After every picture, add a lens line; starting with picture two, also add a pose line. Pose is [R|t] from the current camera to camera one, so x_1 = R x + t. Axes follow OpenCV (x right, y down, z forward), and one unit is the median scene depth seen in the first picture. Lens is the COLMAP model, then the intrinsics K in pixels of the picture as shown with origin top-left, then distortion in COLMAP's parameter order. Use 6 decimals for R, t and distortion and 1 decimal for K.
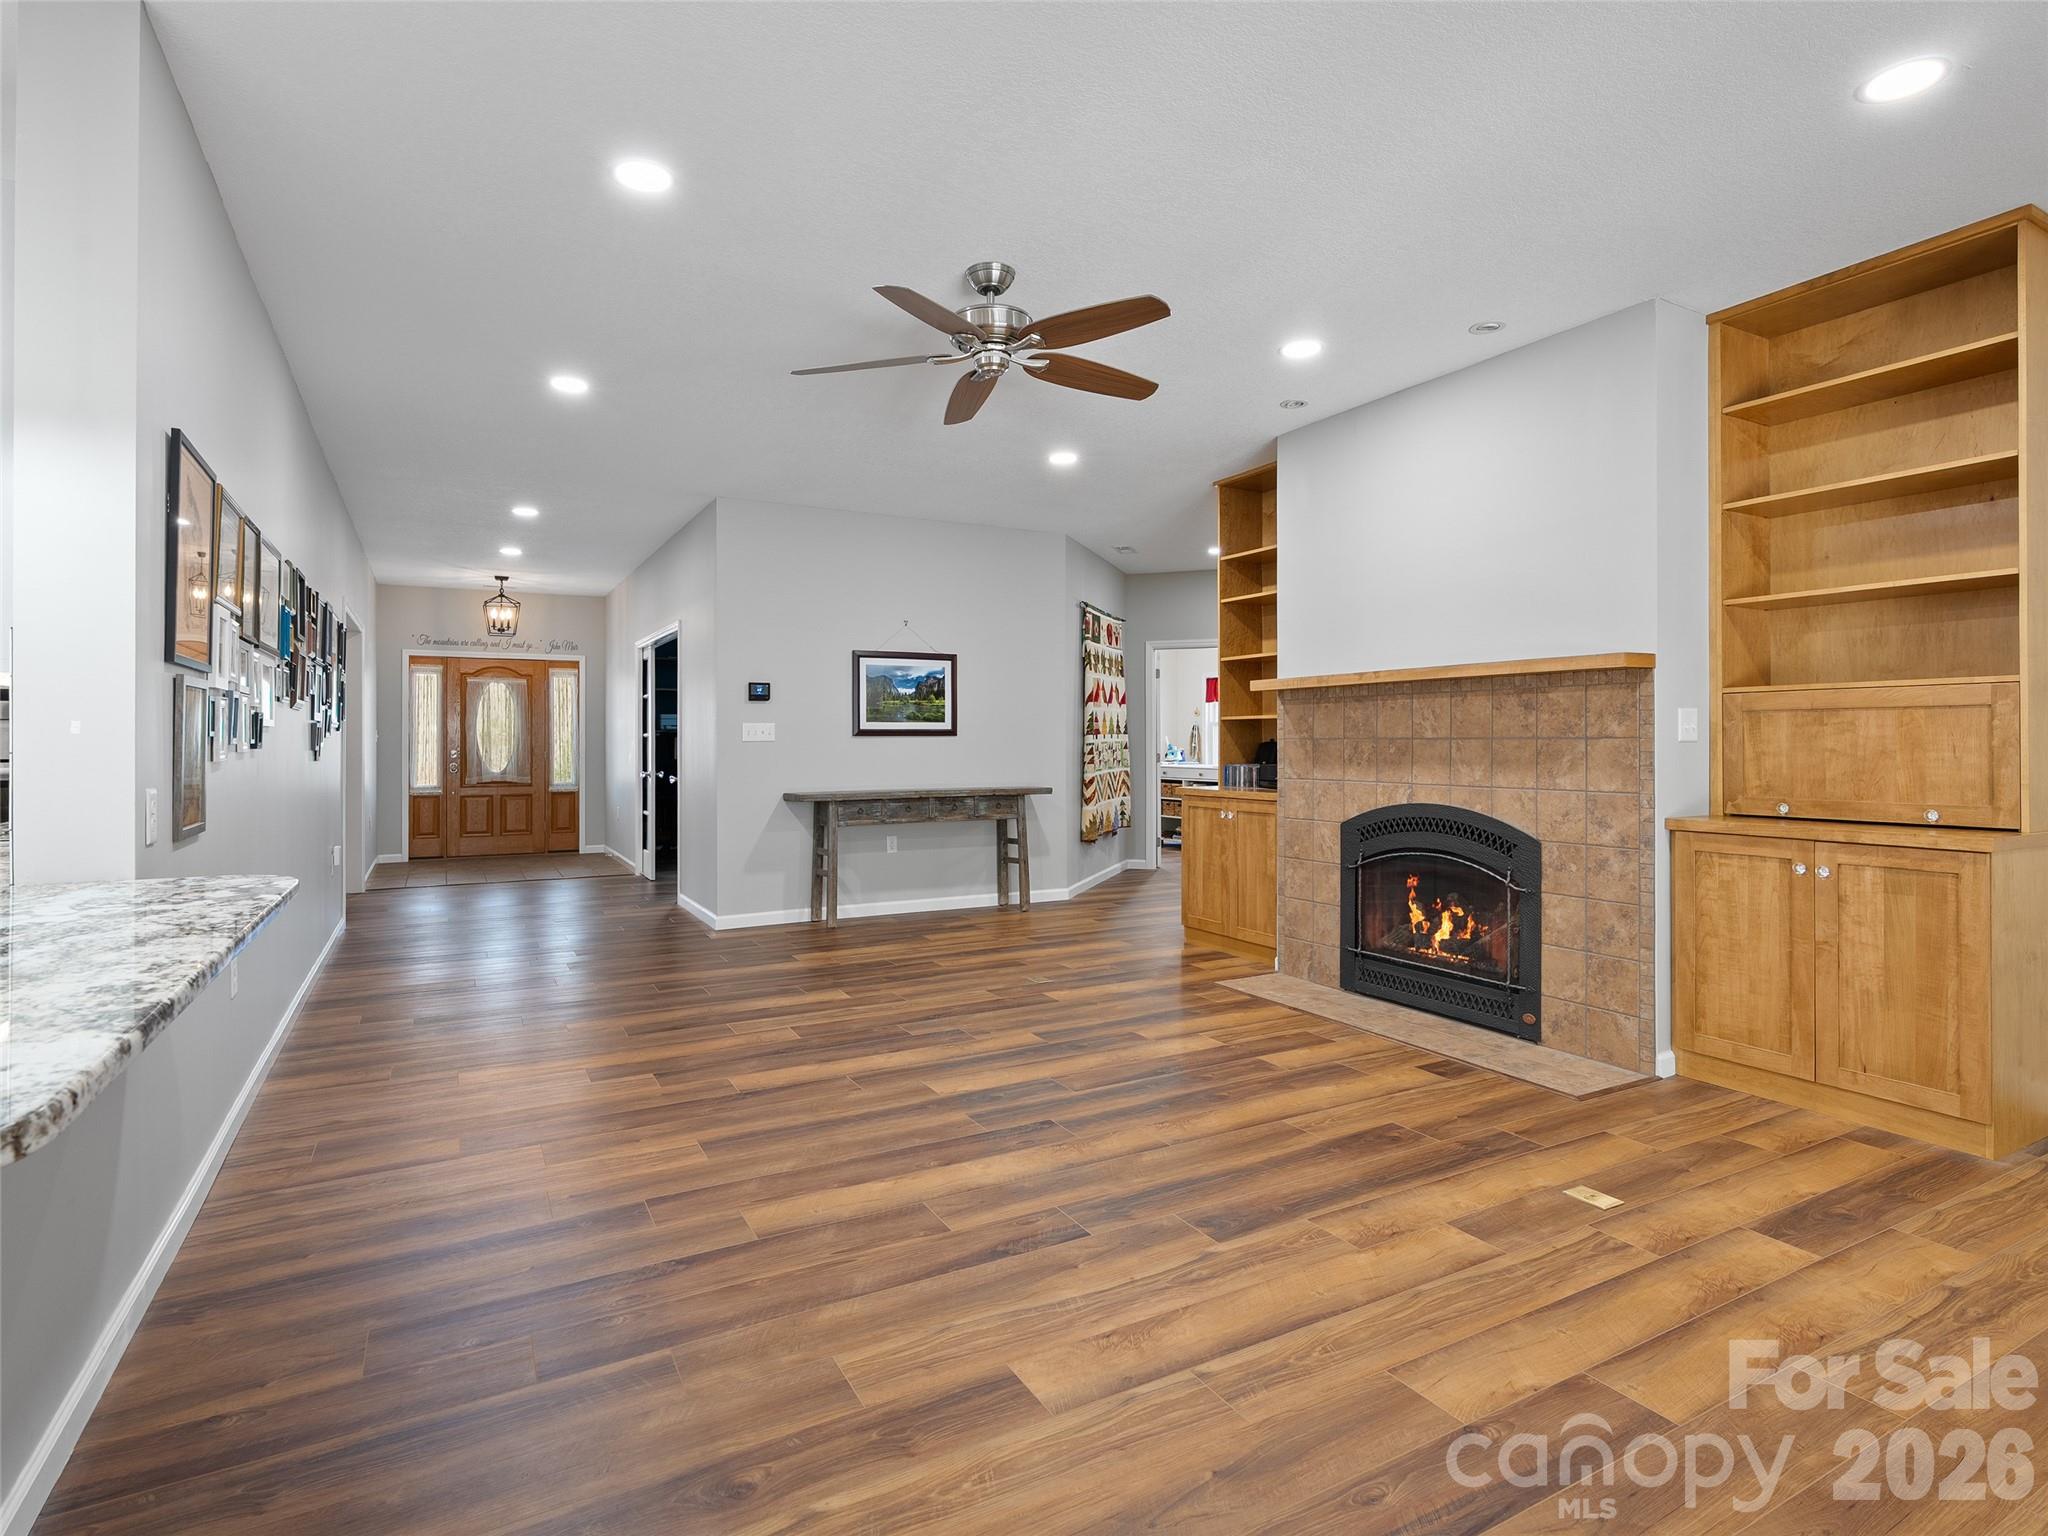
lens RADIAL K [[1057.2, 0, 1056.8], [0, 1057.2, 729.7], [0, 0, 1]] dist [-0.002064, 0.000521]
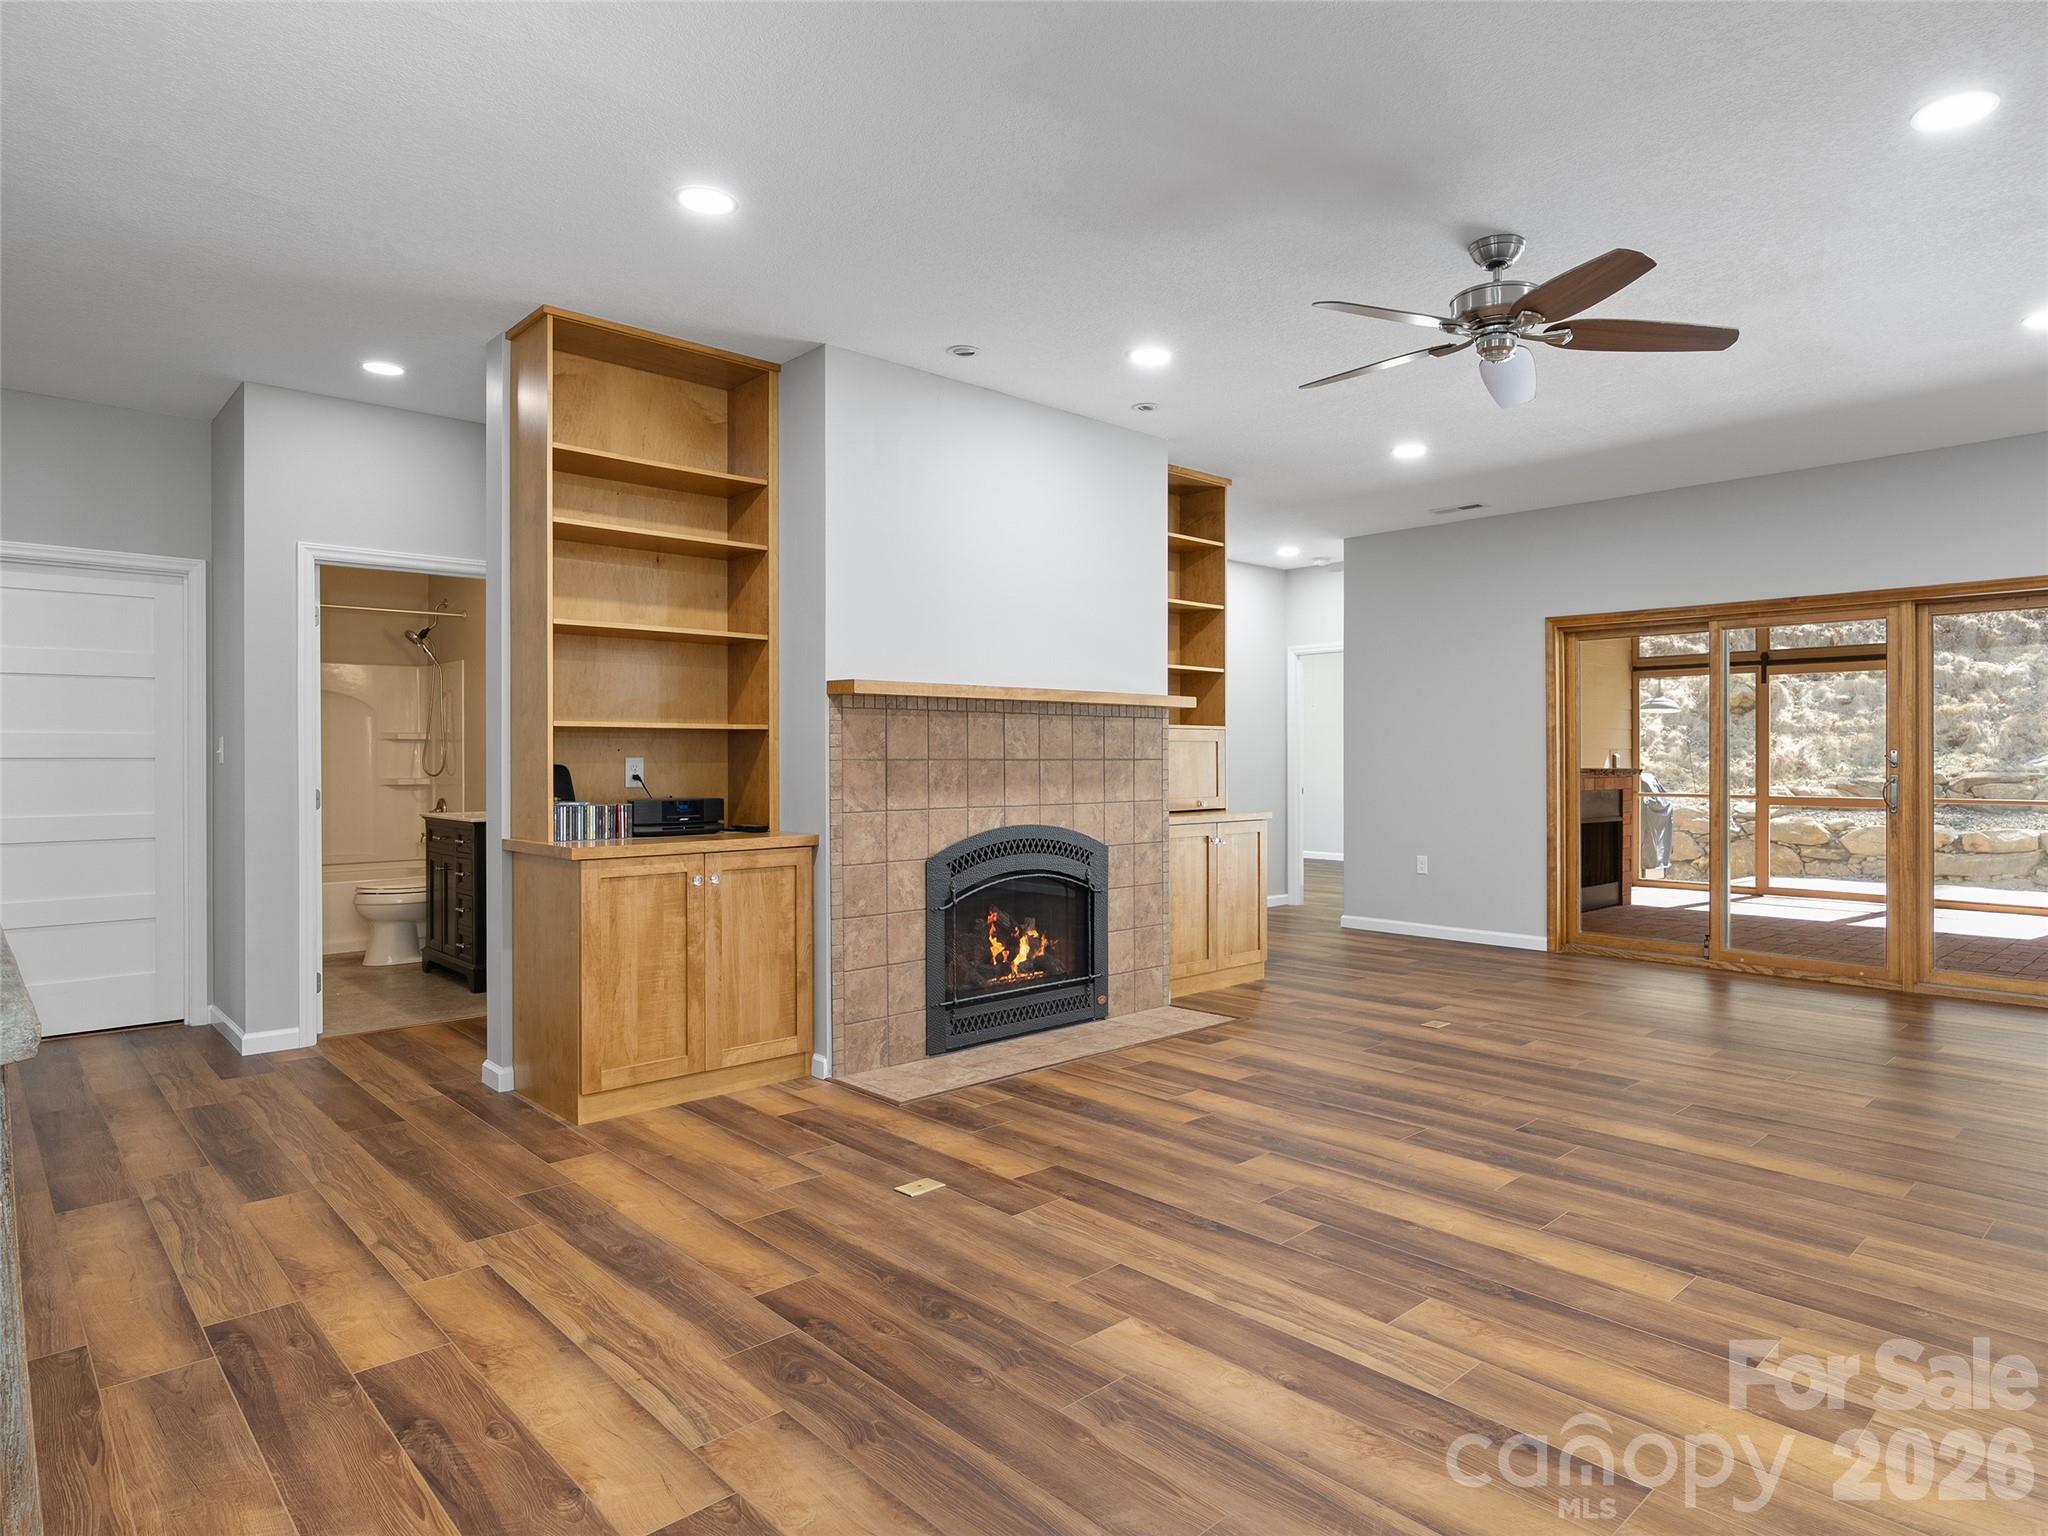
lens RADIAL K [[1191.0, 0, 1028.0], [0, 1191.0, 769.8], [0, 0, 1]] dist [-0.018089, -0.000702]
pose [[-0.226873, -0.001545, 0.973923, -0.795821], [-0.005539, 0.999985, 0.000296, 0.019423], [-0.973909, -0.005328, -0.226878, 1.351940]]
